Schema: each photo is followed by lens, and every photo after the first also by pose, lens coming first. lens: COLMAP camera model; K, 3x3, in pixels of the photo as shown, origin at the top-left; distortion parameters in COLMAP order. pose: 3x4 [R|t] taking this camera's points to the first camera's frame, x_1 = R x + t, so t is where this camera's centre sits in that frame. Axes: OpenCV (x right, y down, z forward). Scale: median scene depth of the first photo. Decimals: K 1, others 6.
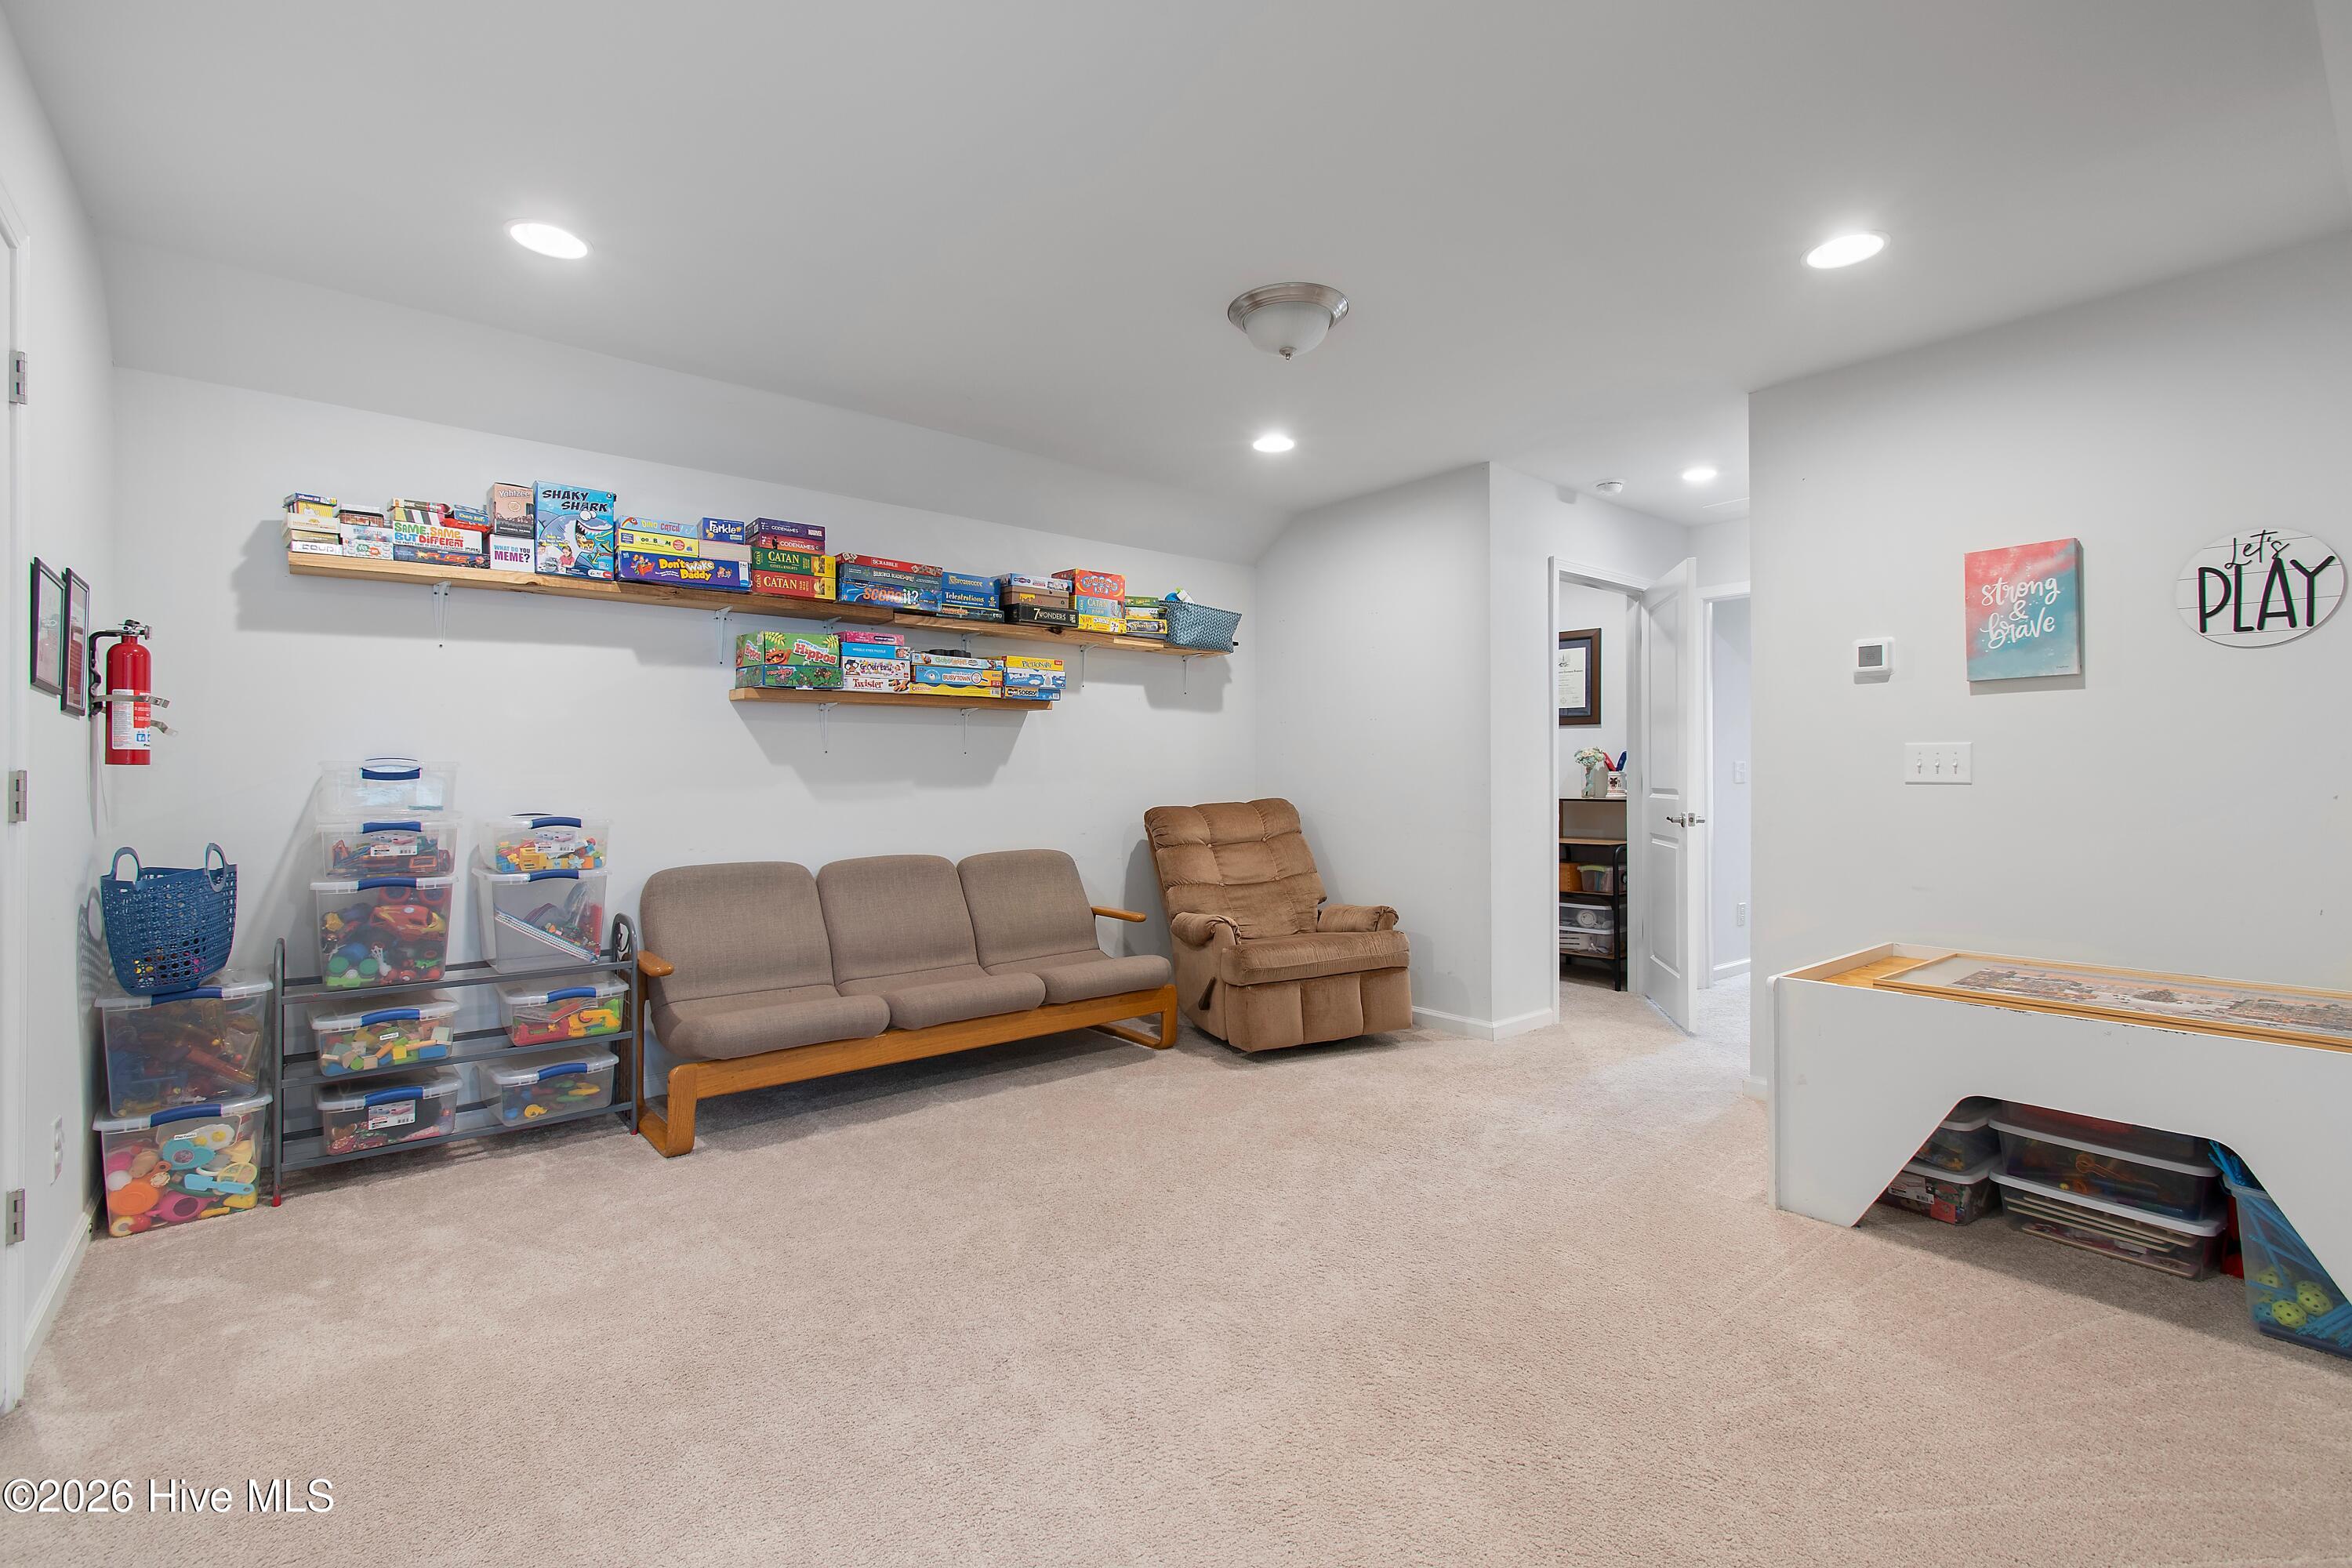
lens RADIAL K [[1035.4, 0, 1164.3], [0, 1035.4, 779.2], [0, 0, 1]] dist [0.001873, -0.001047]
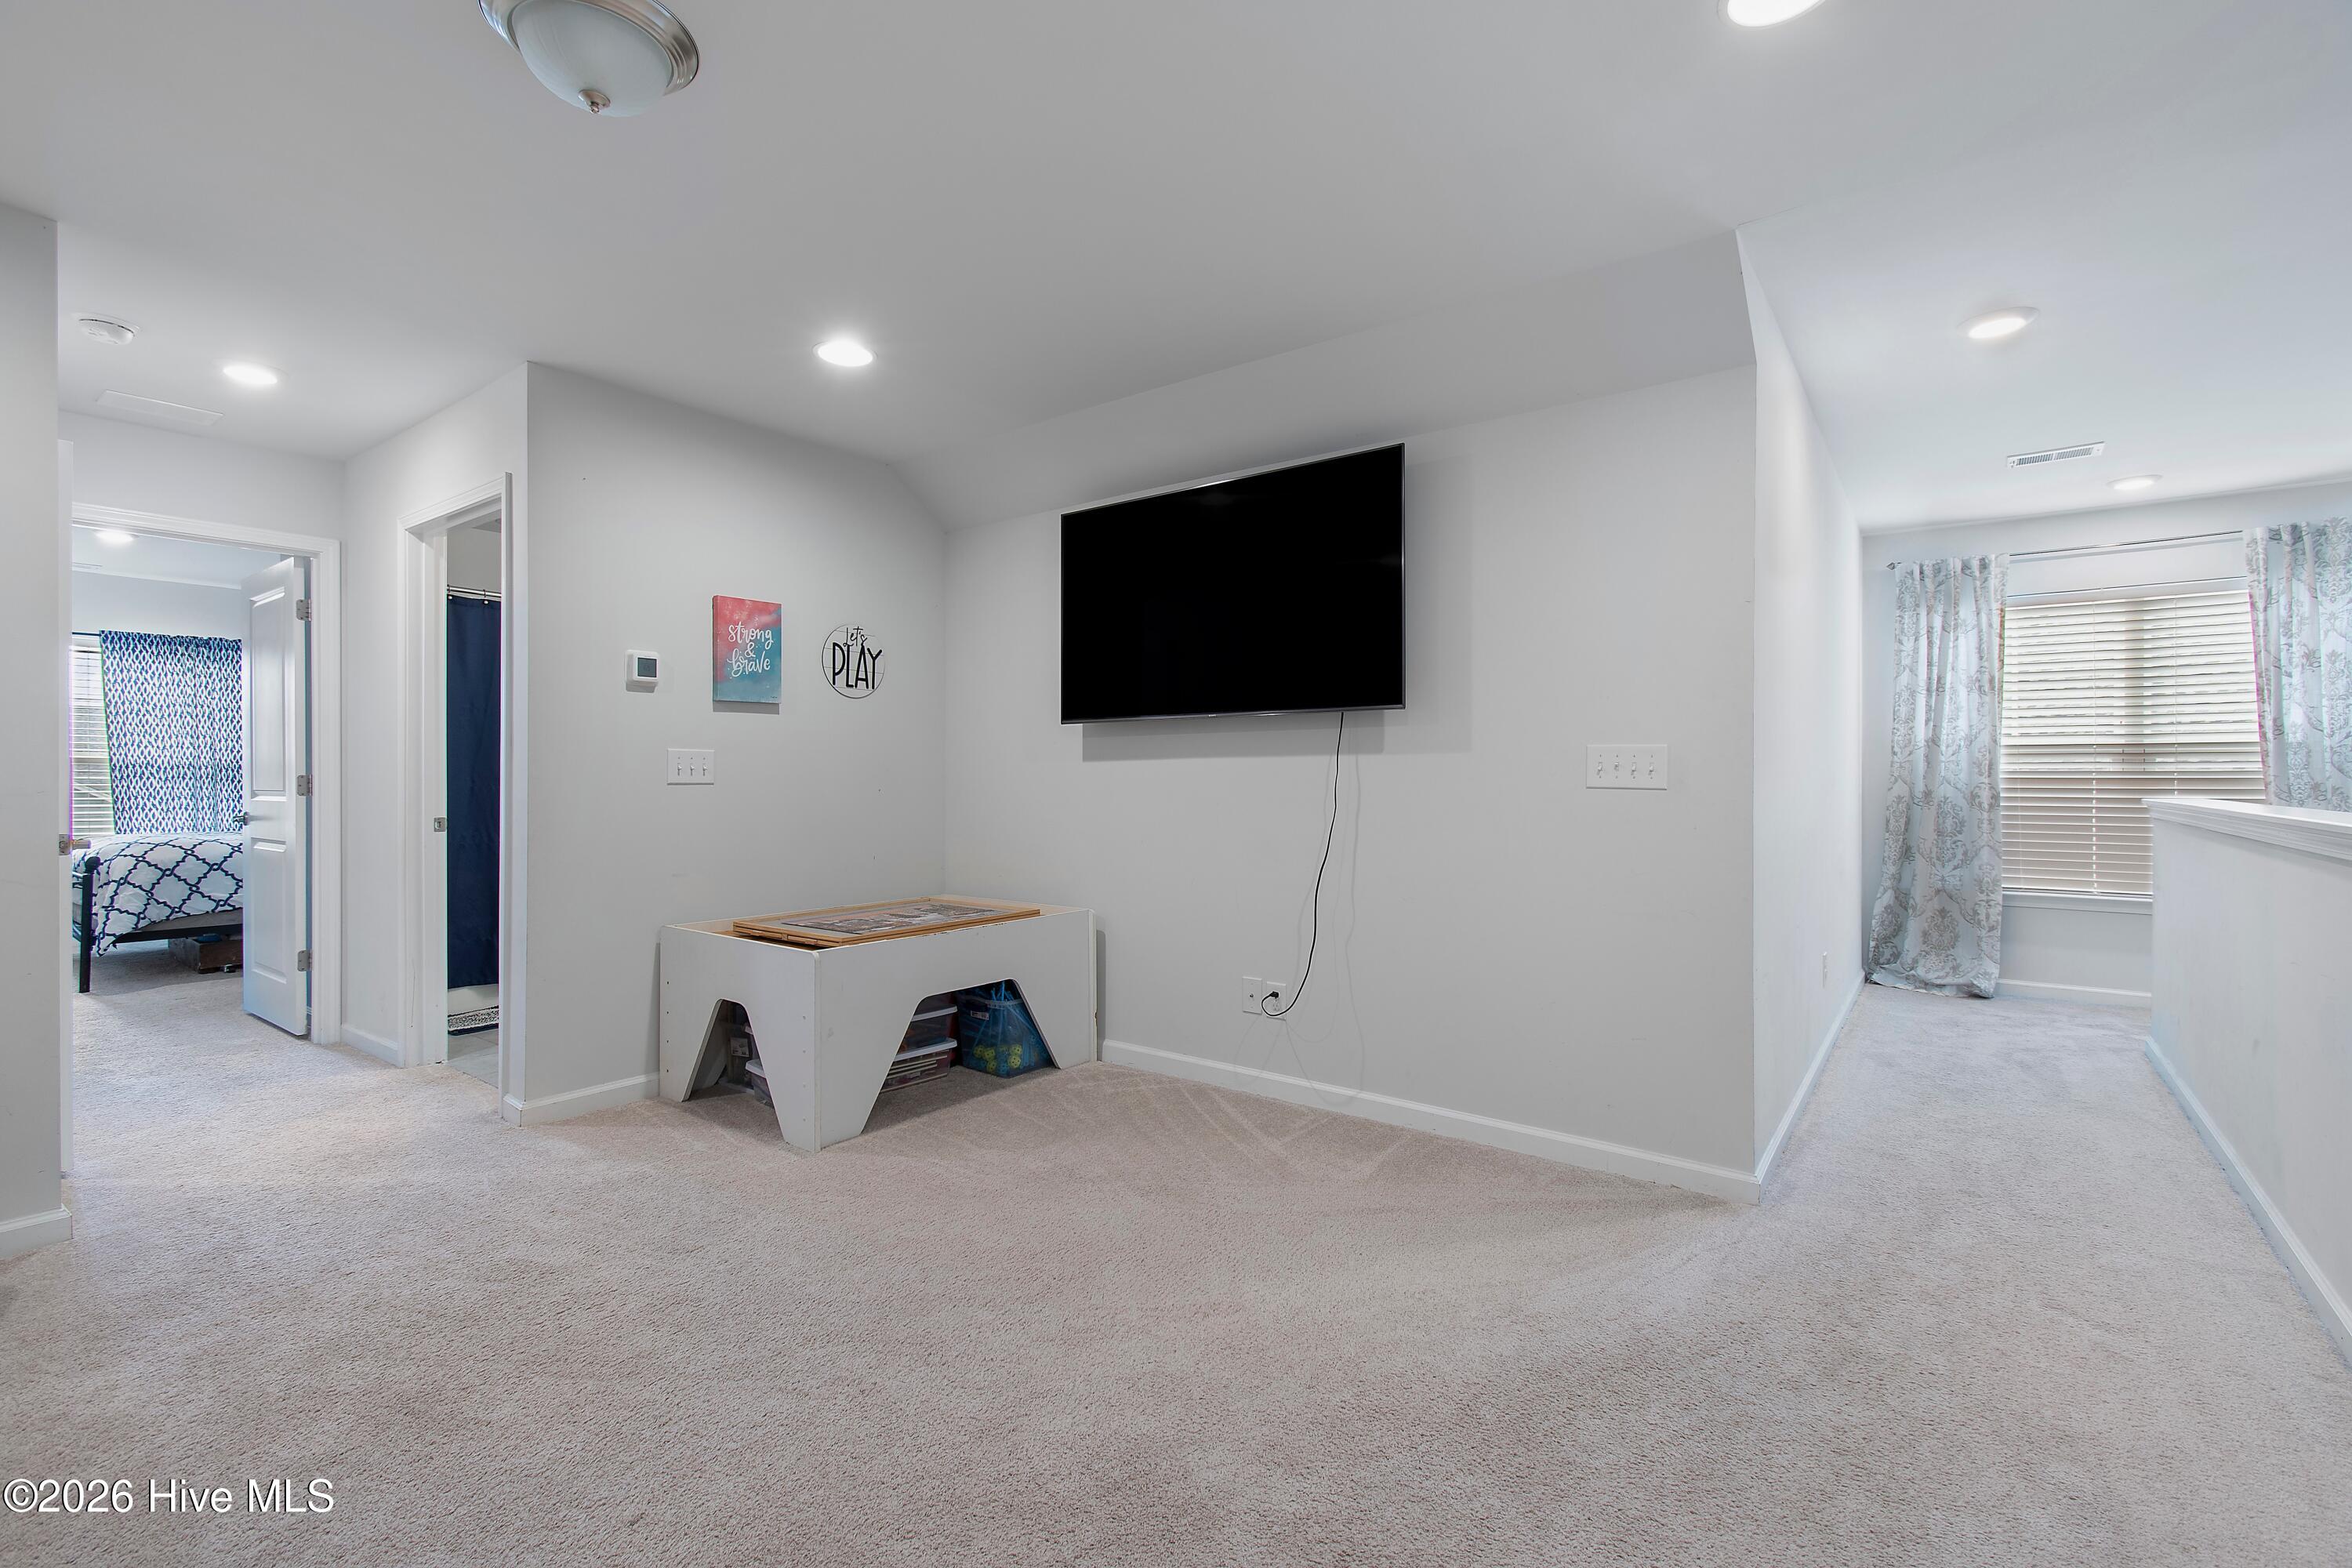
lens RADIAL K [[1035.4, 0, 1169.5], [0, 1035.4, 779.8], [0, 0, 1]] dist [0.001873, -0.001047]
pose [[-0.227688, 0.000245, 0.973734, -0.553924], [0.003923, 0.999992, 0.000666, 0.000983], [-0.973726, 0.003971, -0.227687, 0.779617]]
